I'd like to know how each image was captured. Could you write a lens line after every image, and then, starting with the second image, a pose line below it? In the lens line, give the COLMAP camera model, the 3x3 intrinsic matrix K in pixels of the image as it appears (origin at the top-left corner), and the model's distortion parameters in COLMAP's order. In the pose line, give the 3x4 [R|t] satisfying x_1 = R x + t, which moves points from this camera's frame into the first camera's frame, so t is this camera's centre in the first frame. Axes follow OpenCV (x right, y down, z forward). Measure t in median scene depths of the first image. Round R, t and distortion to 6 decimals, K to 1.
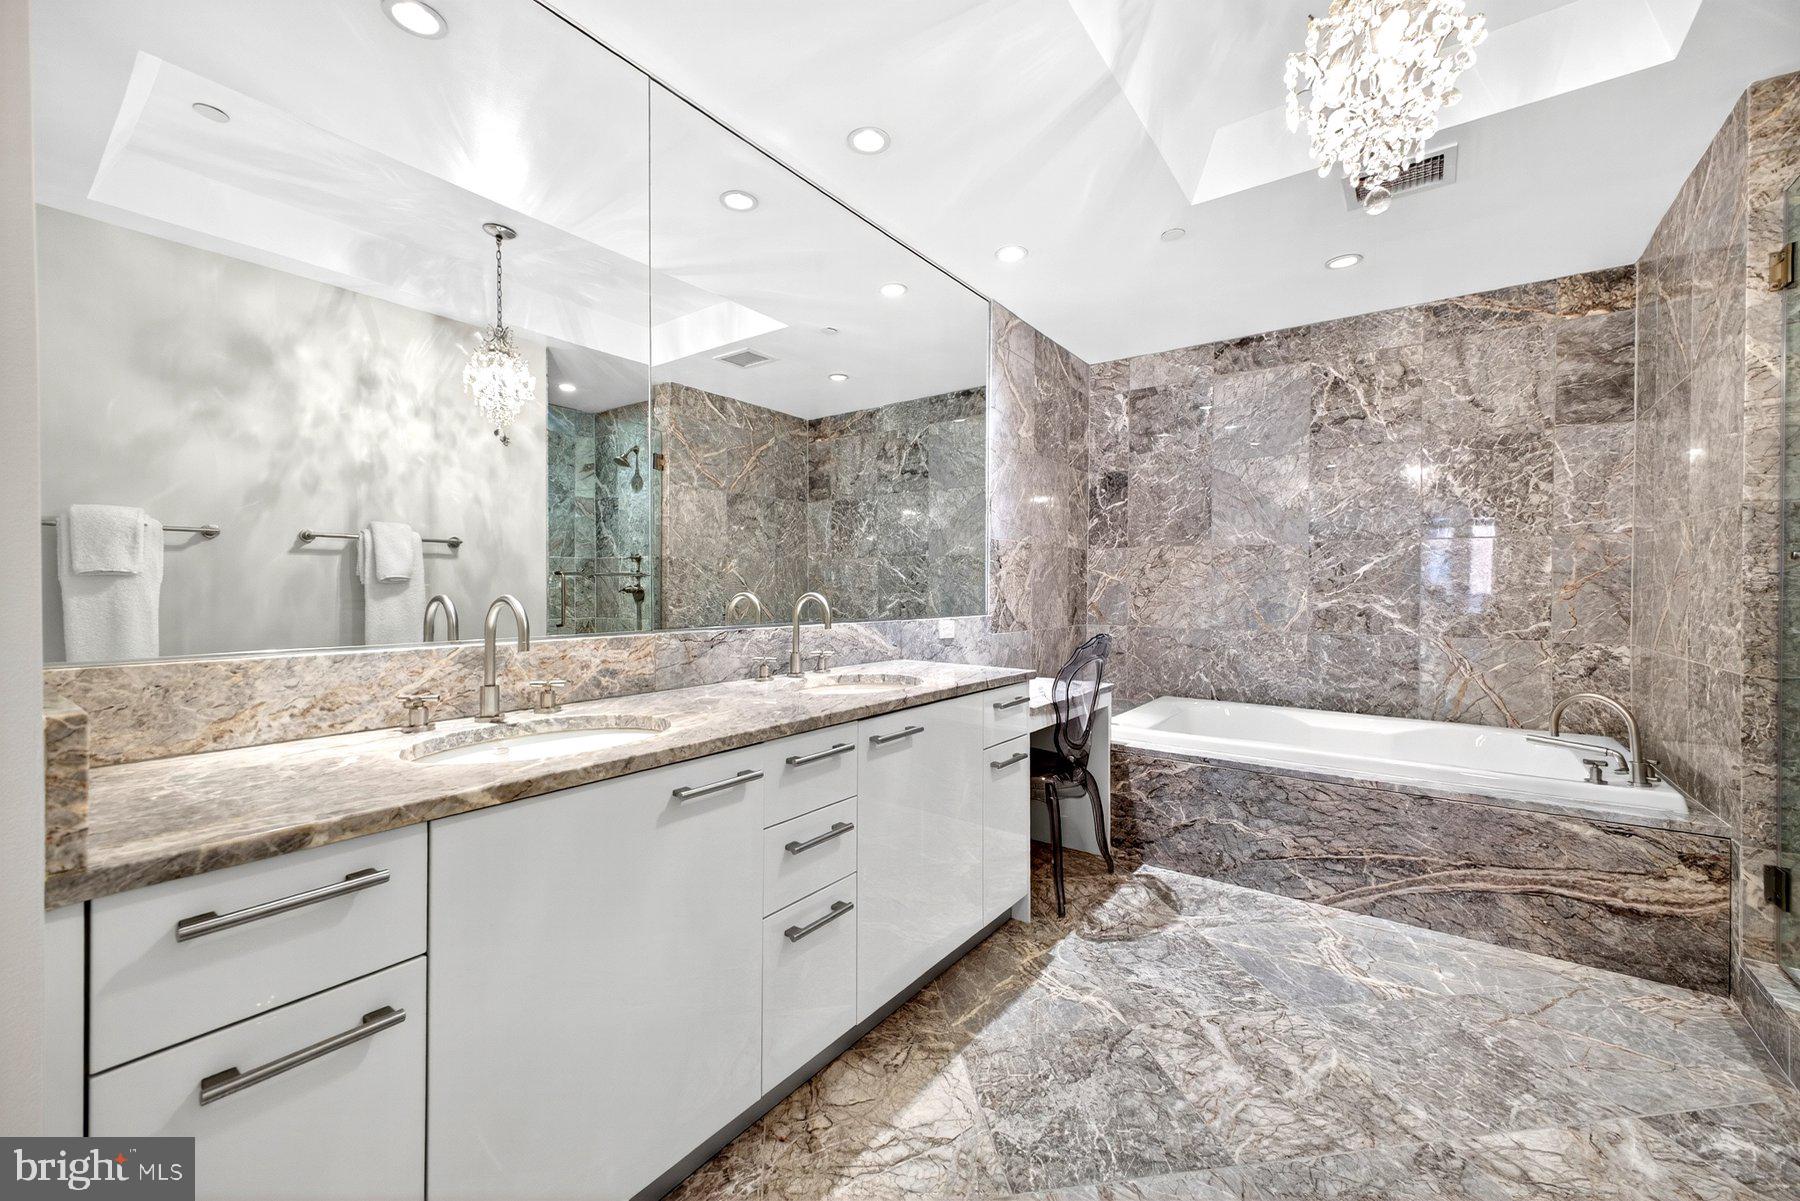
lens RADIAL K [[737.1, 0, 902.1], [0, 737.1, 587.6], [0, 0, 1]] dist [0.013764, 0.000068]
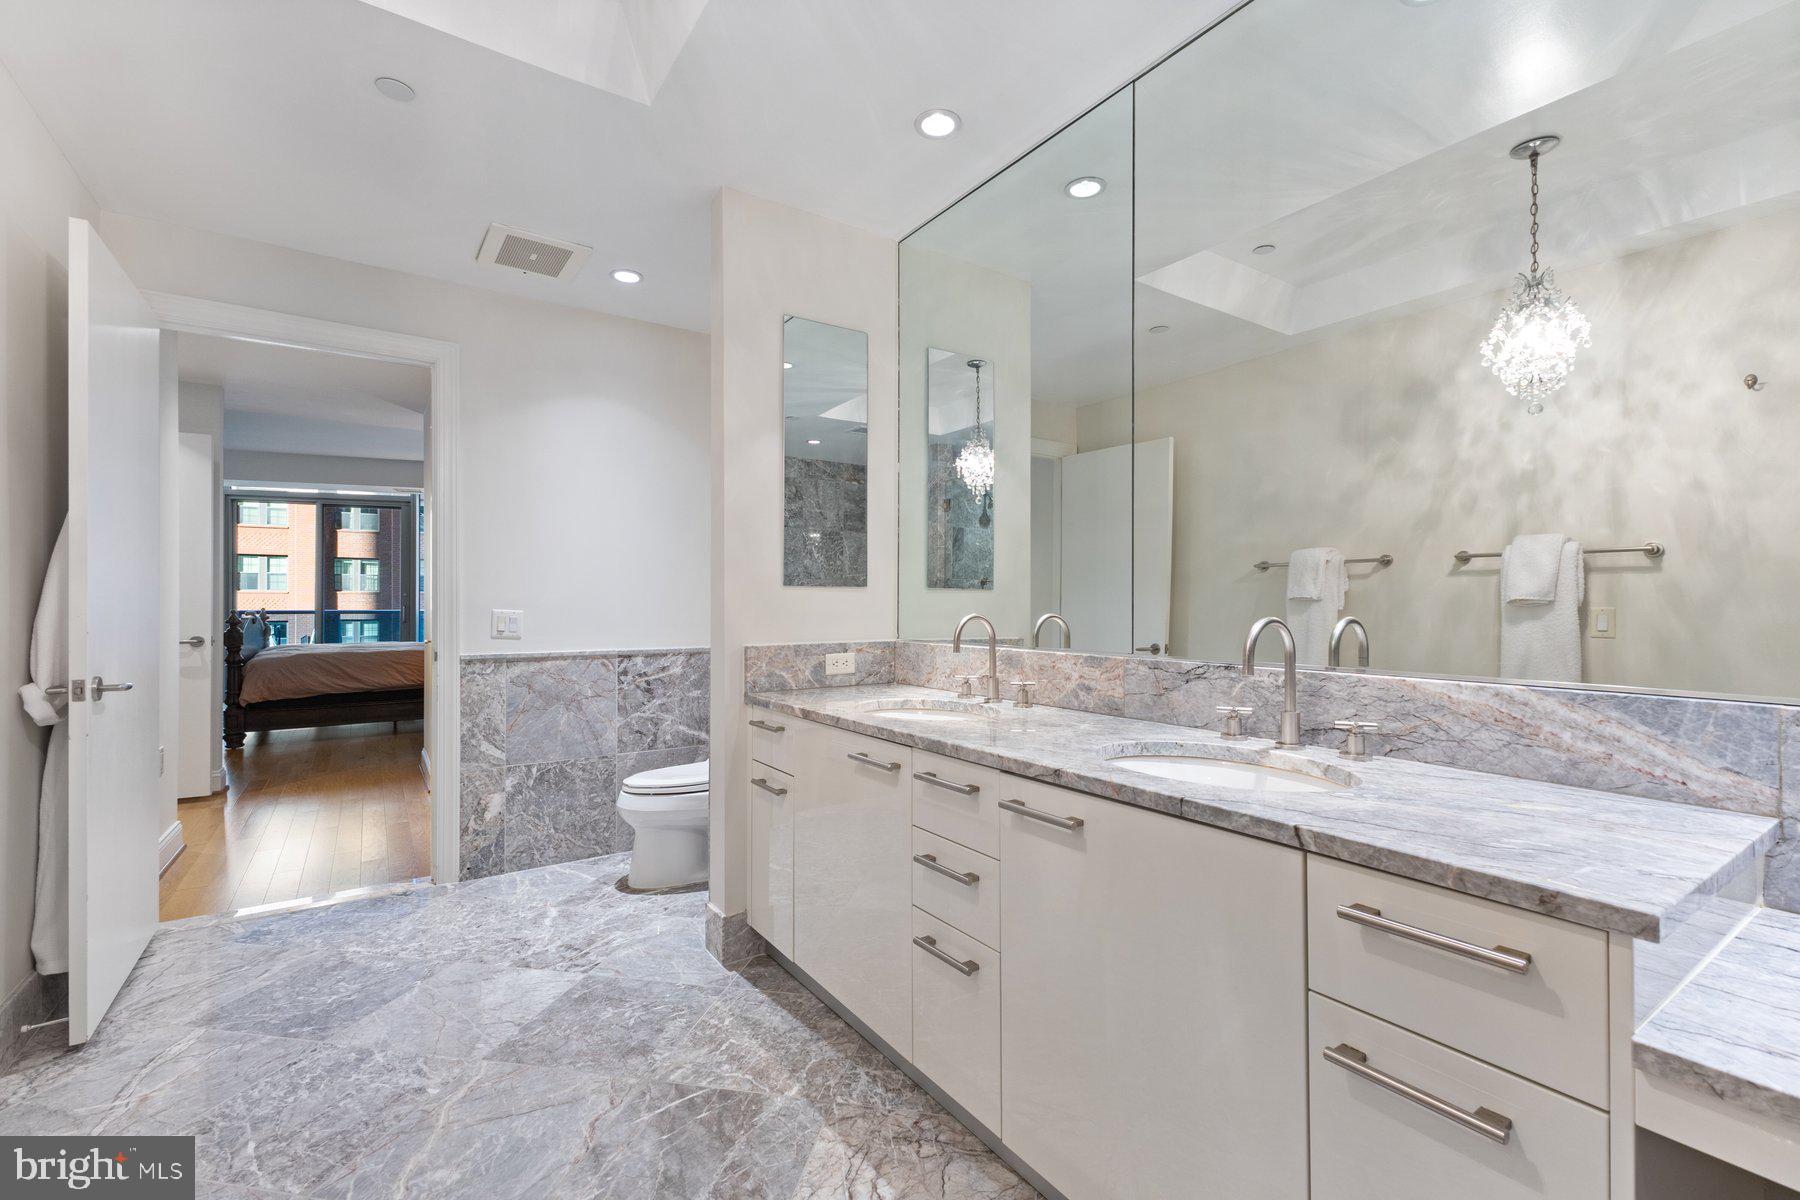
lens RADIAL K [[780.9, 0, 903.0], [0, 780.9, 601.8], [0, 0, 1]] dist [0.000817, 0.000133]
pose [[-0.349310, -0.006942, -0.936981, 0.475441], [-0.004578, 0.999973, -0.005702, -0.001437], [0.936996, 0.002298, -0.349333, 0.719033]]
